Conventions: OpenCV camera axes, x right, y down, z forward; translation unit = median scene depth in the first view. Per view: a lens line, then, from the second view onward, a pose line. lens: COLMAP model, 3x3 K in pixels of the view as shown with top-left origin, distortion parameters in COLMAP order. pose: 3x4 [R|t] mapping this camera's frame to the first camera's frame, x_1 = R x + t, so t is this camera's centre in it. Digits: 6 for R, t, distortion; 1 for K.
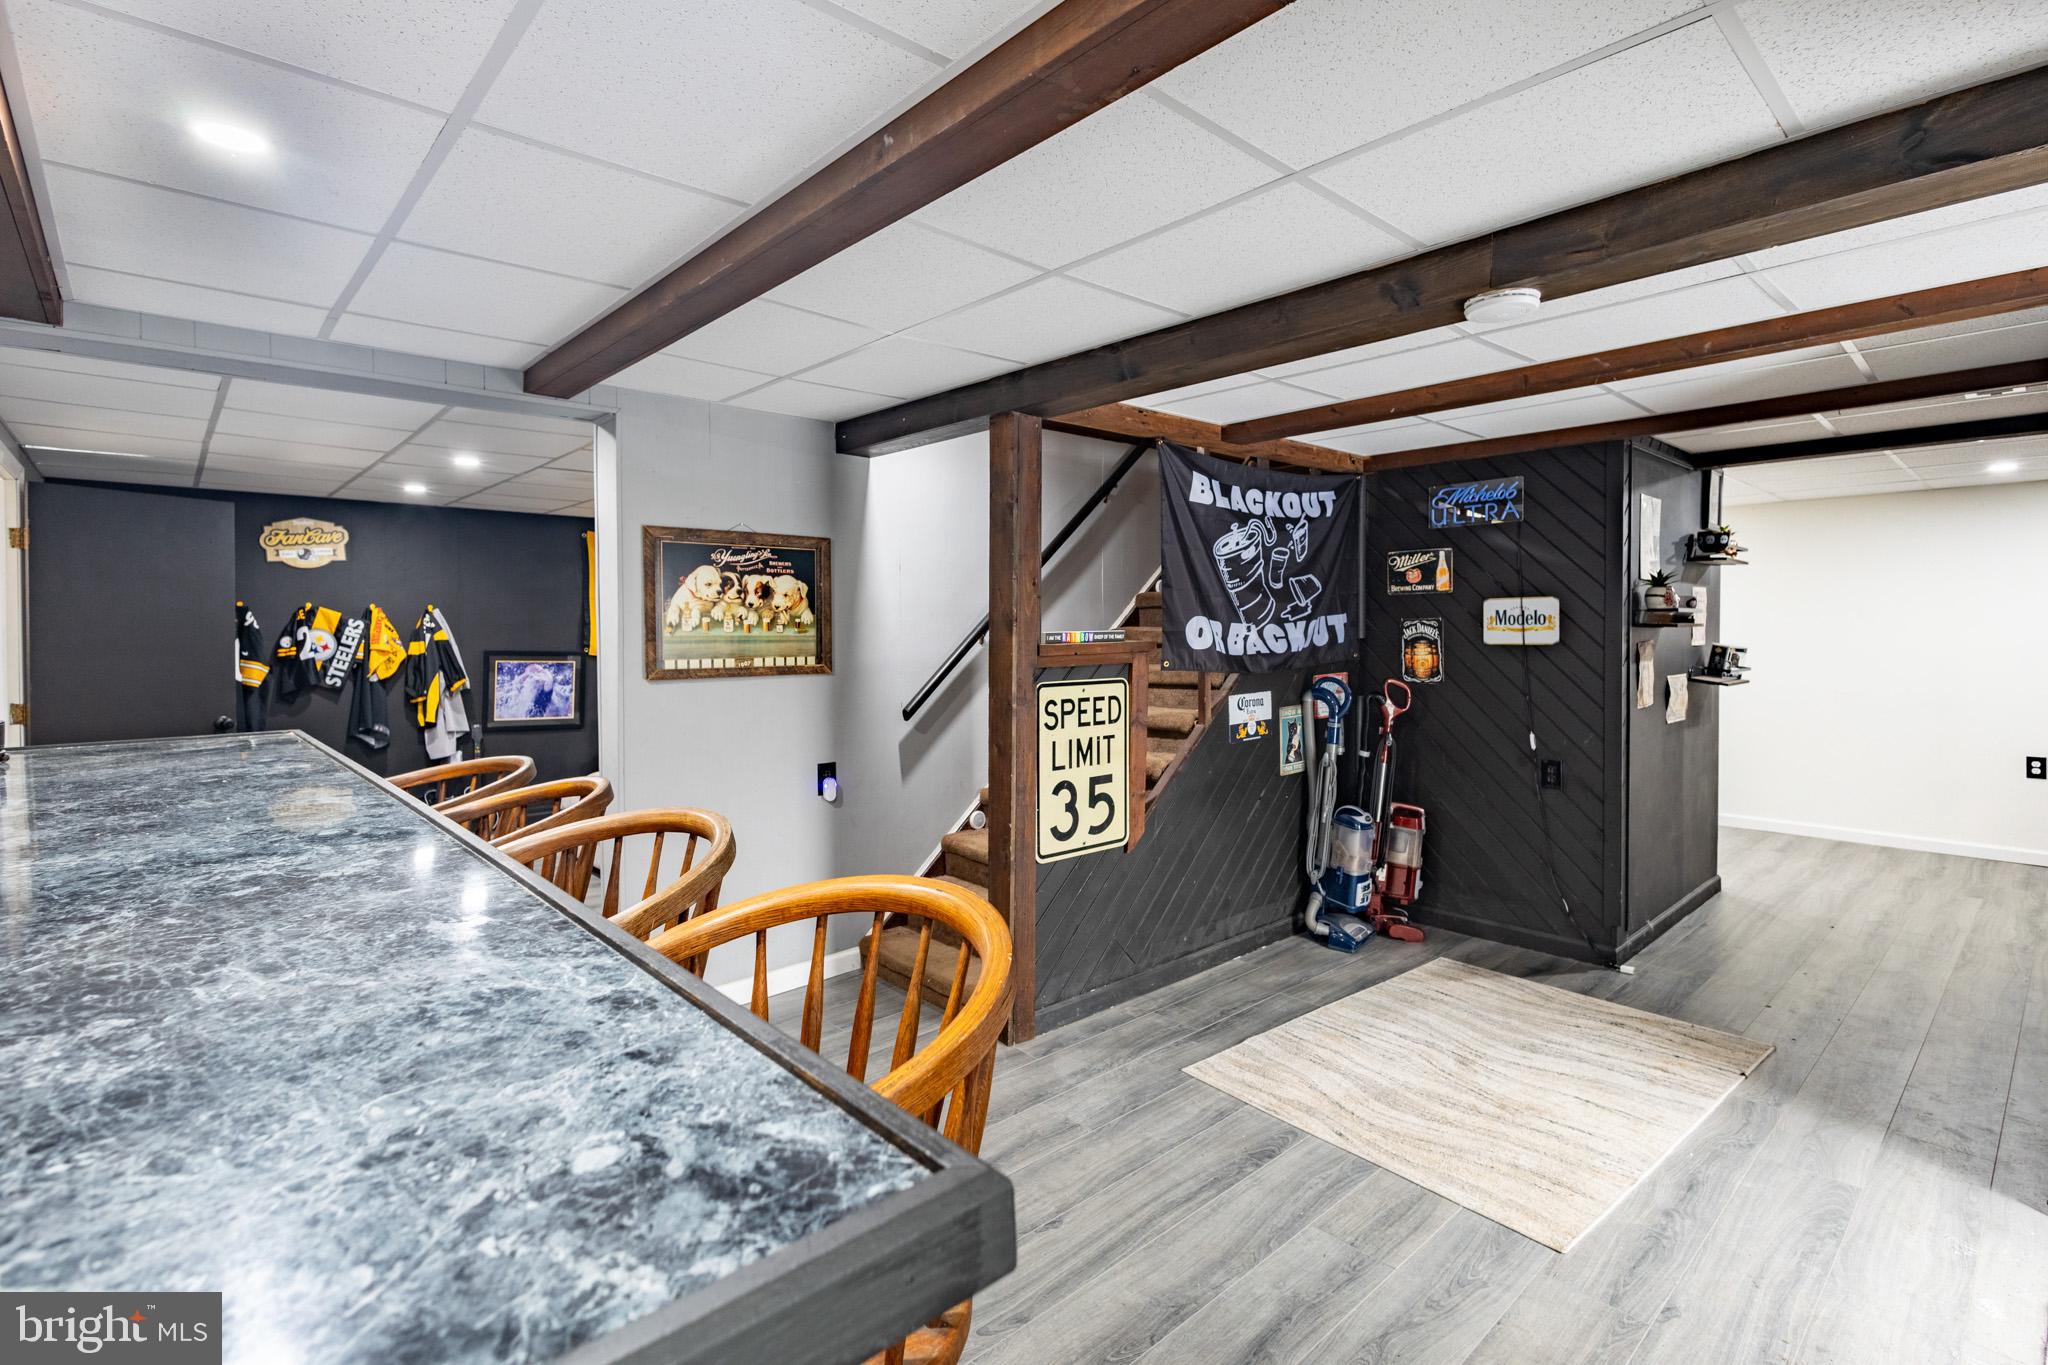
lens RADIAL K [[962.2, 0, 1016.9], [0, 962.2, 621.6], [0, 0, 1]] dist [-0.001359, -0.001773]
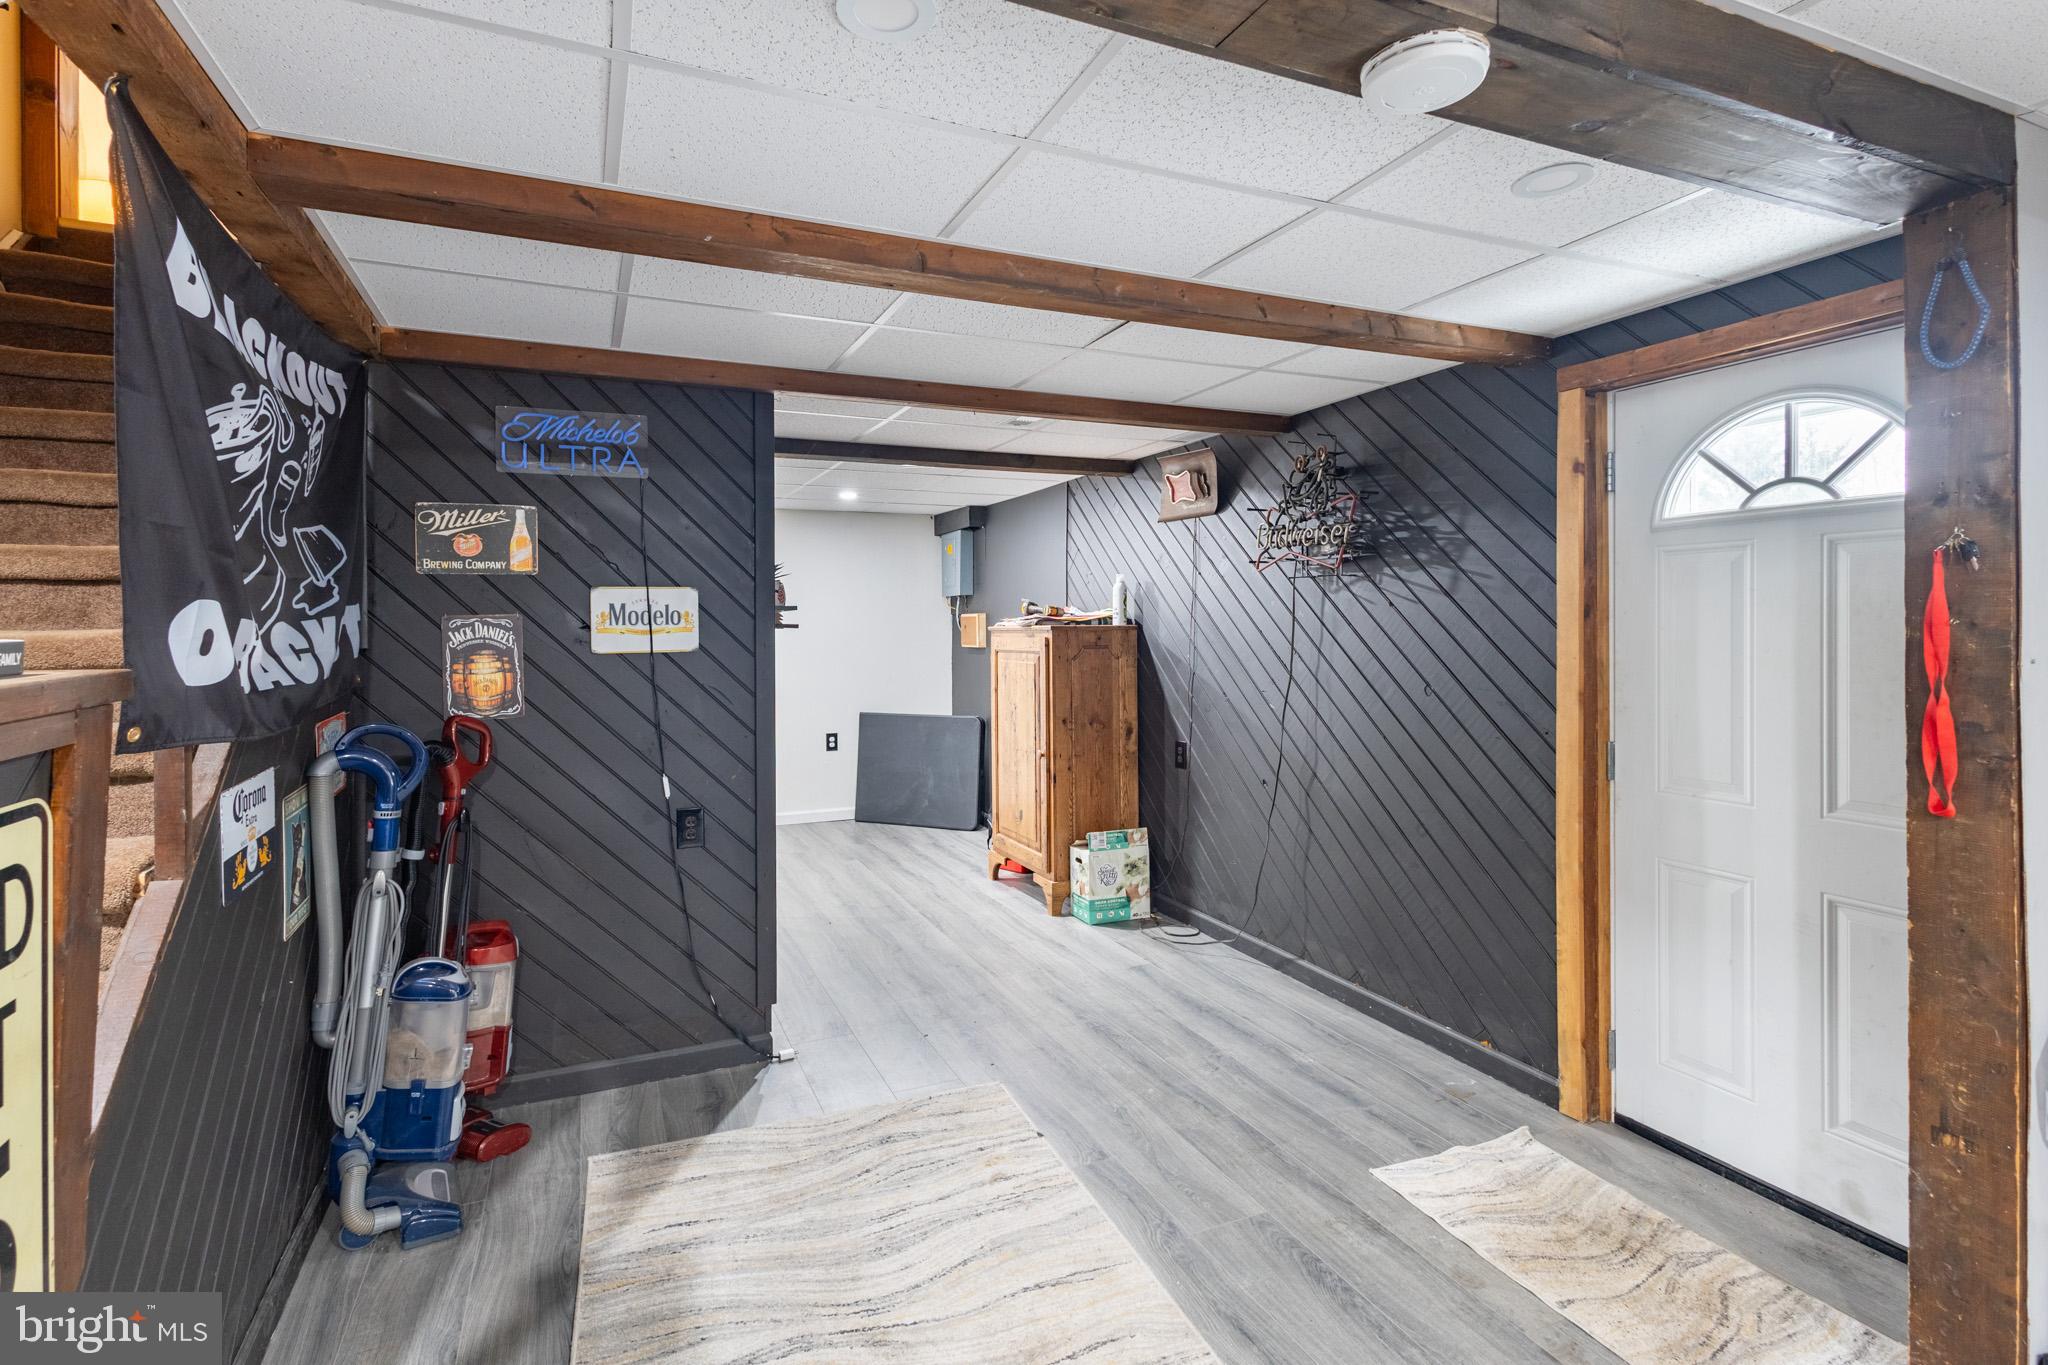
lens RADIAL K [[962.2, 0, 1016.9], [0, 962.2, 621.6], [0, 0, 1]] dist [-0.001359, -0.001773]
pose [[0.315851, 0.005733, 0.948792, -0.065780], [-0.001821, 0.999984, -0.005436, 0.004364], [-0.948807, -0.000011, 0.315856, 0.541509]]
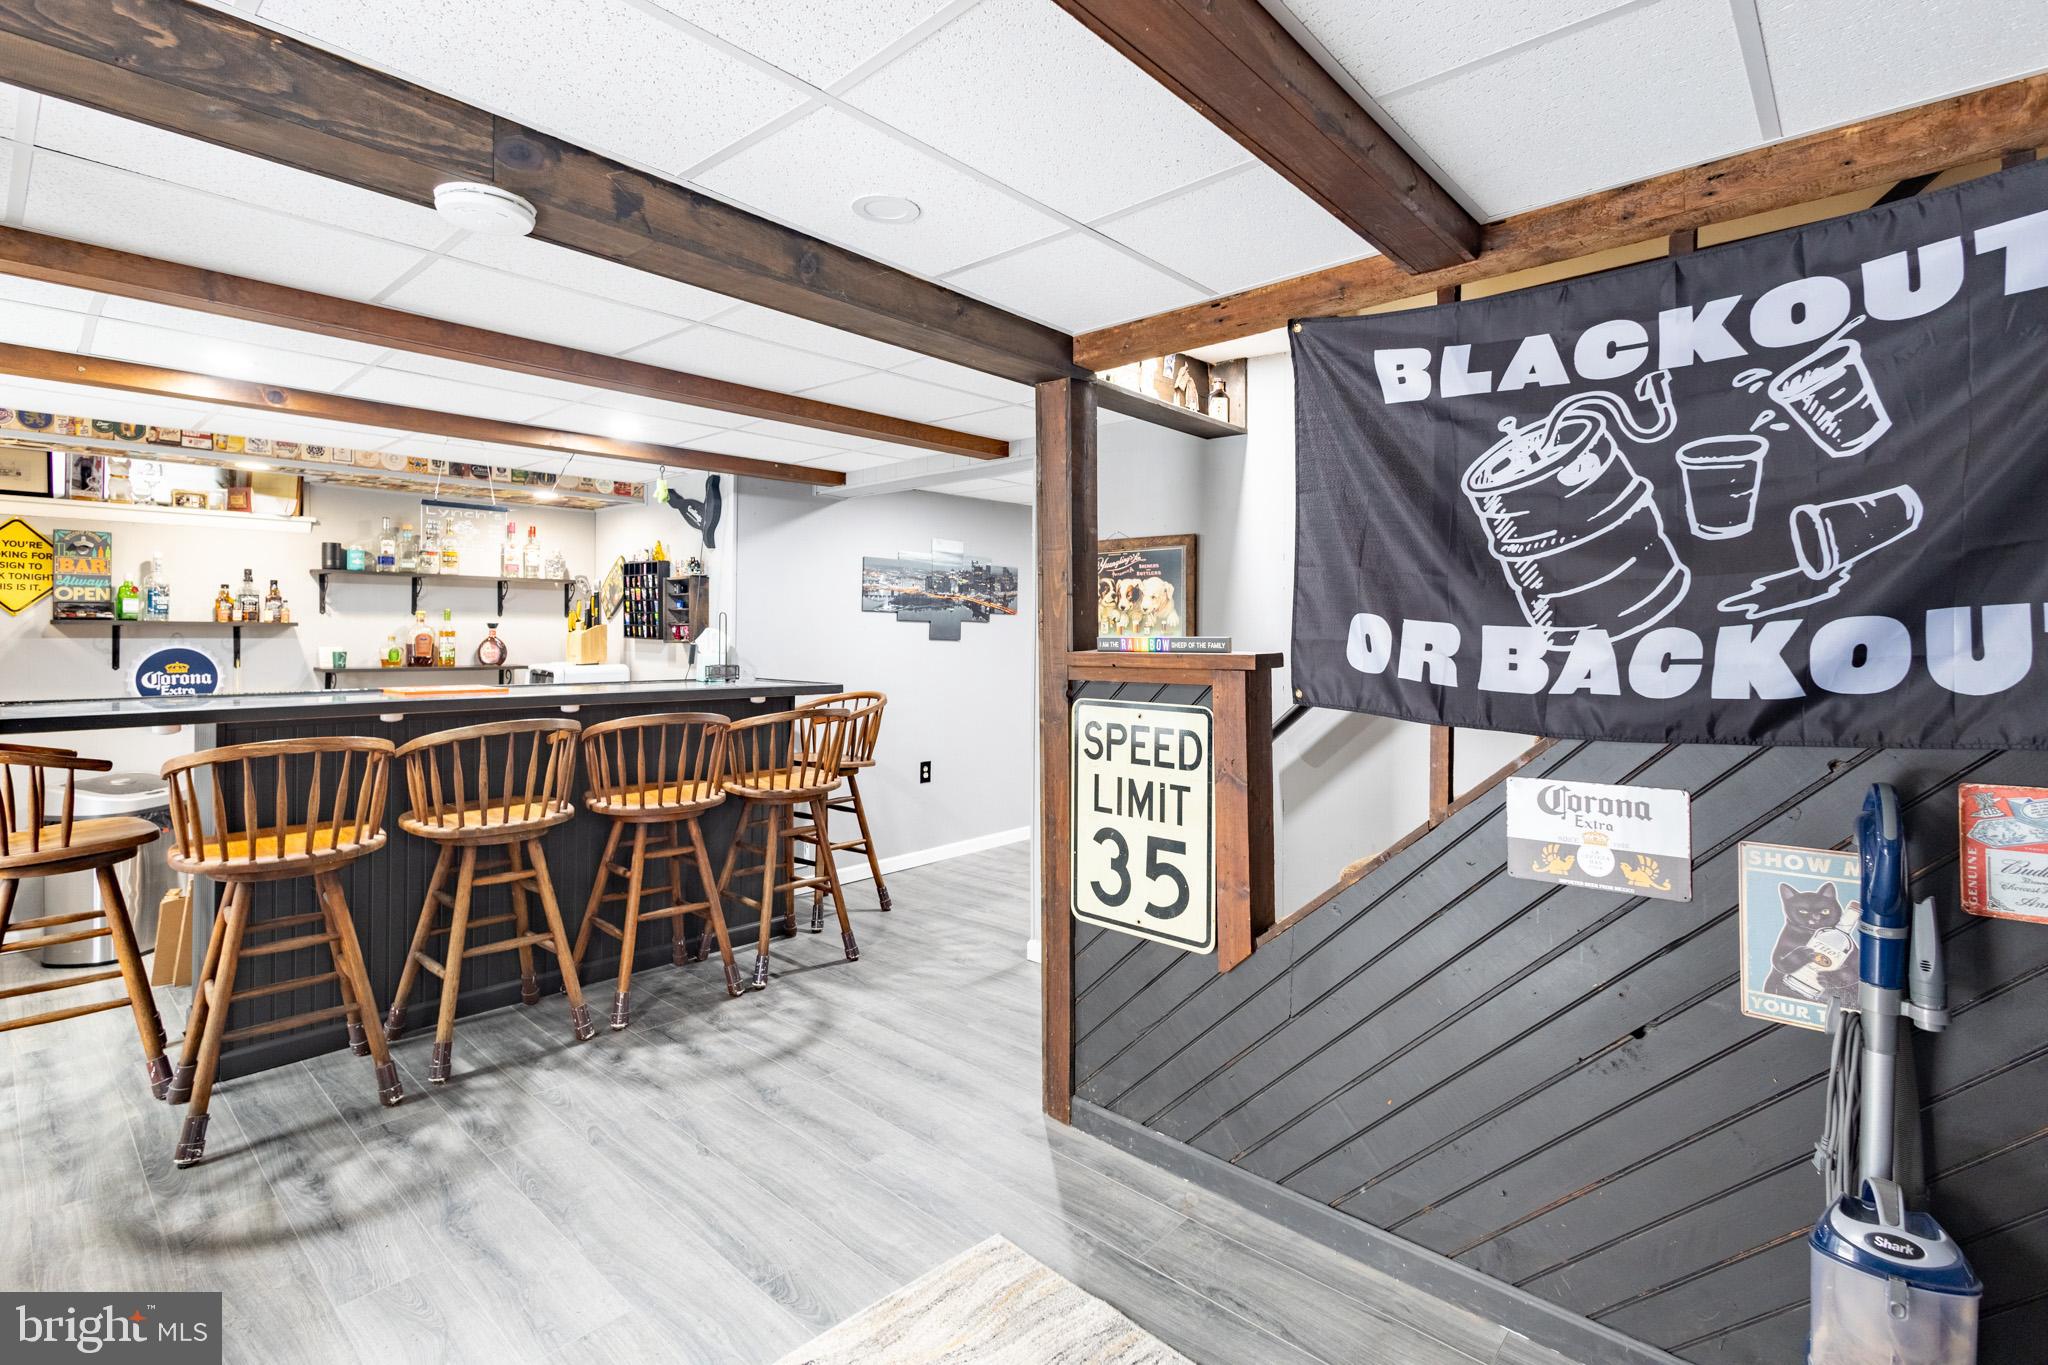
lens RADIAL K [[962.2, 0, 1016.9], [0, 962.2, 621.6], [0, 0, 1]] dist [-0.001359, -0.001773]
pose [[0.089815, -0.003680, -0.995952, 0.681406], [-0.000034, 0.999993, -0.003698, 0.001196], [0.995958, 0.000366, 0.089814, 0.713657]]
